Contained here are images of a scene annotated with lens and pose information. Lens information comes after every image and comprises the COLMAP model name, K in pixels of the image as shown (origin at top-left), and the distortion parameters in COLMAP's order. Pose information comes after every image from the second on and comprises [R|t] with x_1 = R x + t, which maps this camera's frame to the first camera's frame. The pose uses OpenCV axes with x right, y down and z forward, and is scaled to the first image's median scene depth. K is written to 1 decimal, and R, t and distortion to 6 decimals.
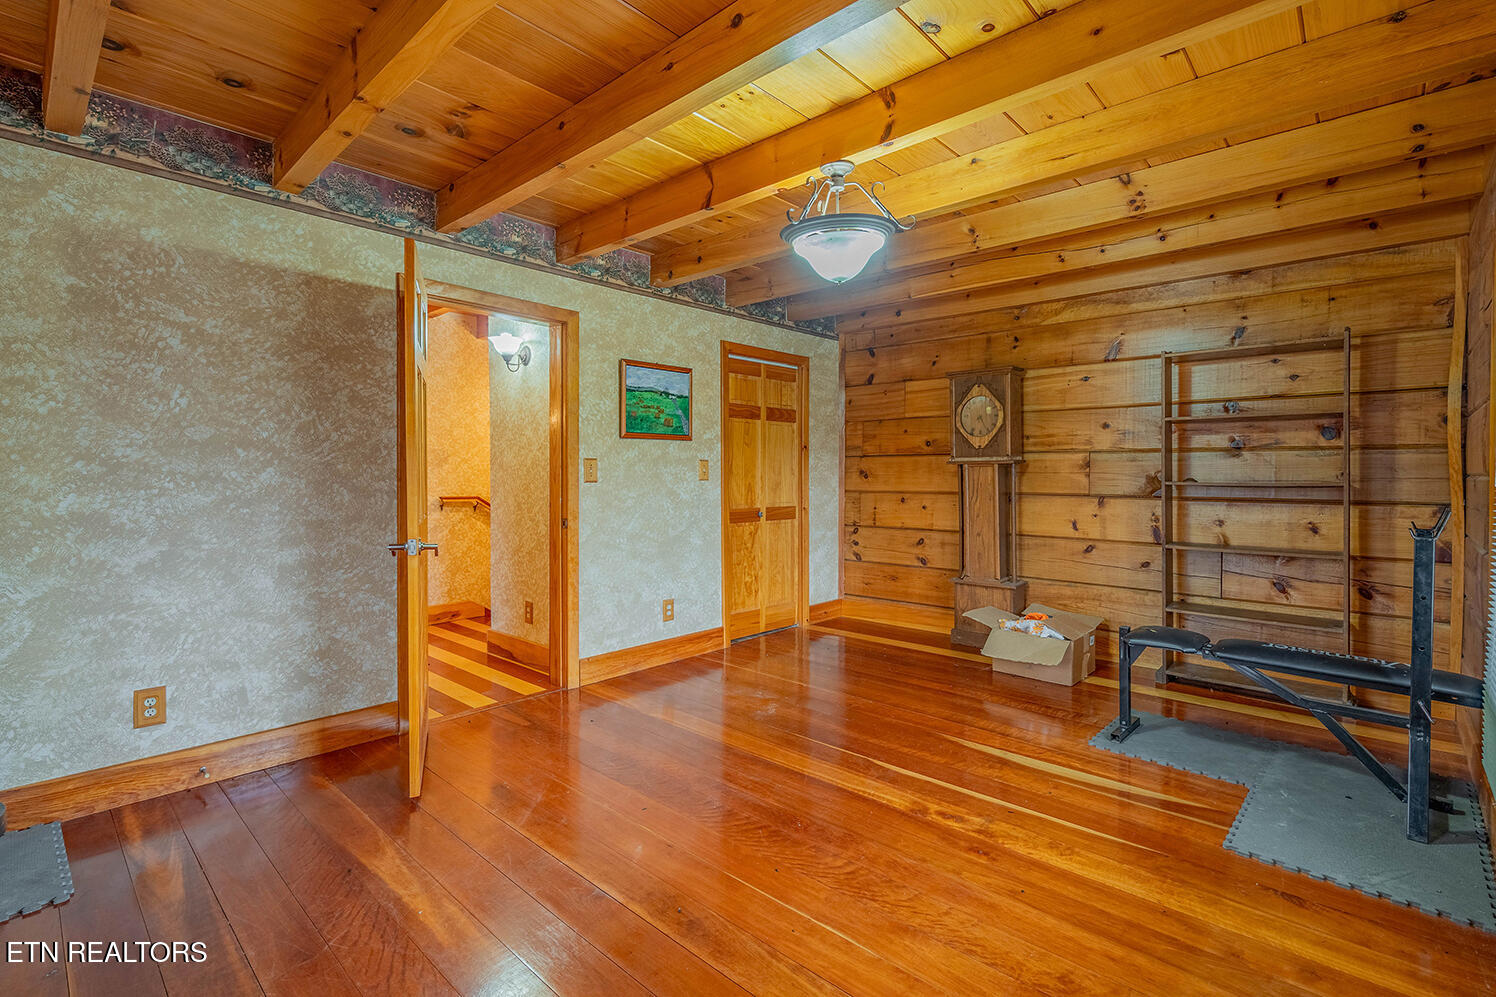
lens RADIAL K [[684.2, 0, 750.4], [0, 684.2, 479.3], [0, 0, 1]] dist [-0.000204, 0.000016]
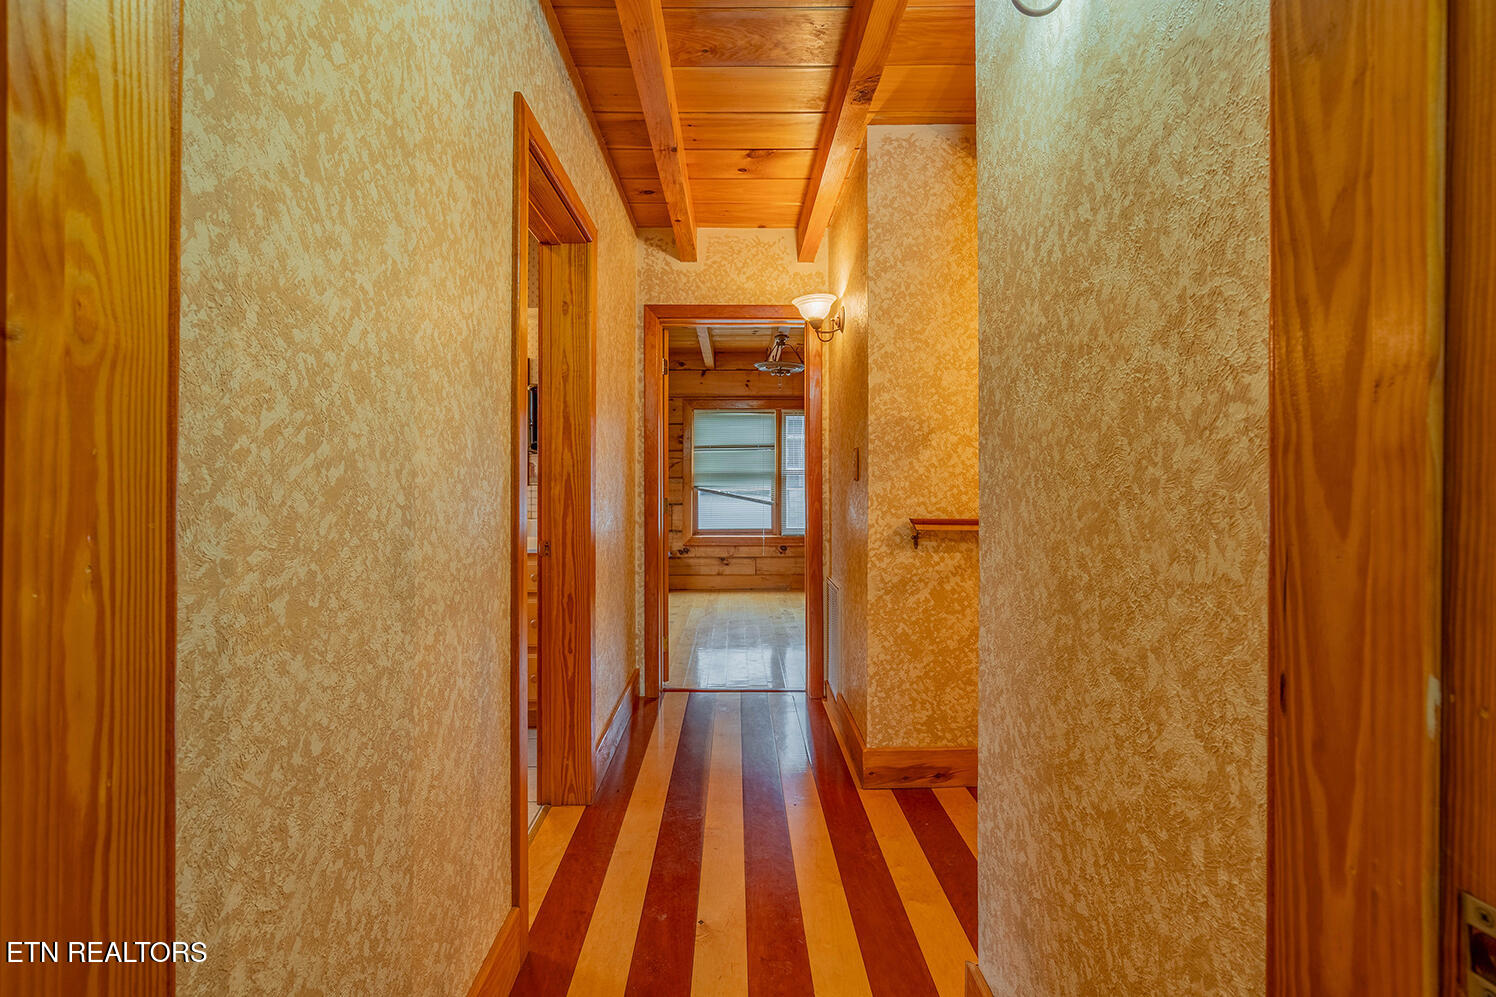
lens RADIAL K [[684.2, 0, 750.4], [0, 684.2, 479.3], [0, 0, 1]] dist [-0.000204, 0.000016]
pose [[0.690779, 0.004010, -0.723055, -0.227644], [-0.004332, 0.999990, 0.001408, -0.001729], [0.723053, 0.002160, 0.690789, 0.711429]]
